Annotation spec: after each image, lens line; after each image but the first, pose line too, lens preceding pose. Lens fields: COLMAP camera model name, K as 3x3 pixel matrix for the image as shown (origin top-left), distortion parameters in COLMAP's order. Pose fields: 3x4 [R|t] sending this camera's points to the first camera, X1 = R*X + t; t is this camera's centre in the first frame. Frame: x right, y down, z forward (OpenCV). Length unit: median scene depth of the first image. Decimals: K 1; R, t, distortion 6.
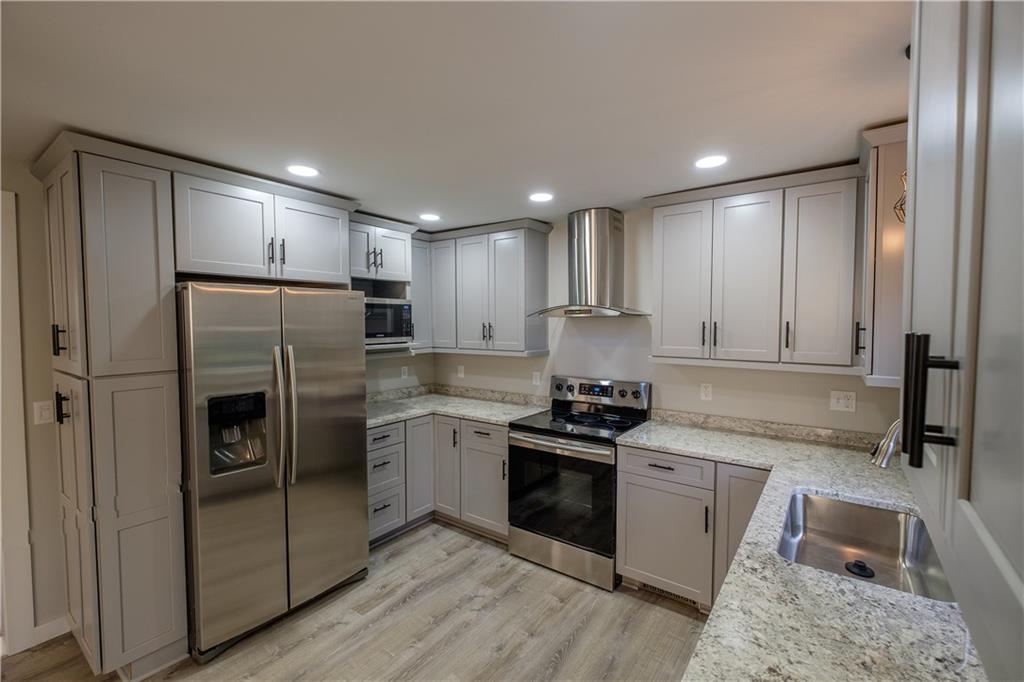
lens RADIAL K [[446.5, 0, 512.0], [0, 446.5, 341.0], [0, 0, 1]] dist [-0.001544, -0.000439]
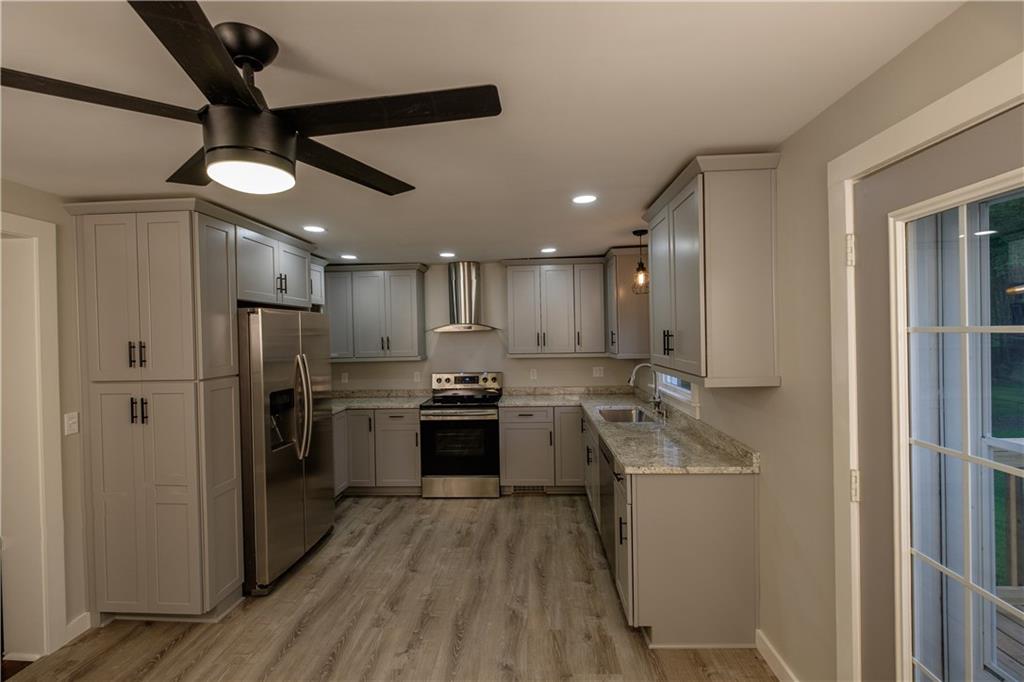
lens RADIAL K [[446.5, 0, 512.0], [0, 446.5, 341.0], [0, 0, 1]] dist [-0.001544, -0.000439]
pose [[0.836456, -0.024575, 0.547483, -0.616382], [0.044659, 0.998728, -0.023400, 0.026119], [-0.546211, 0.044023, 0.836490, -0.423111]]
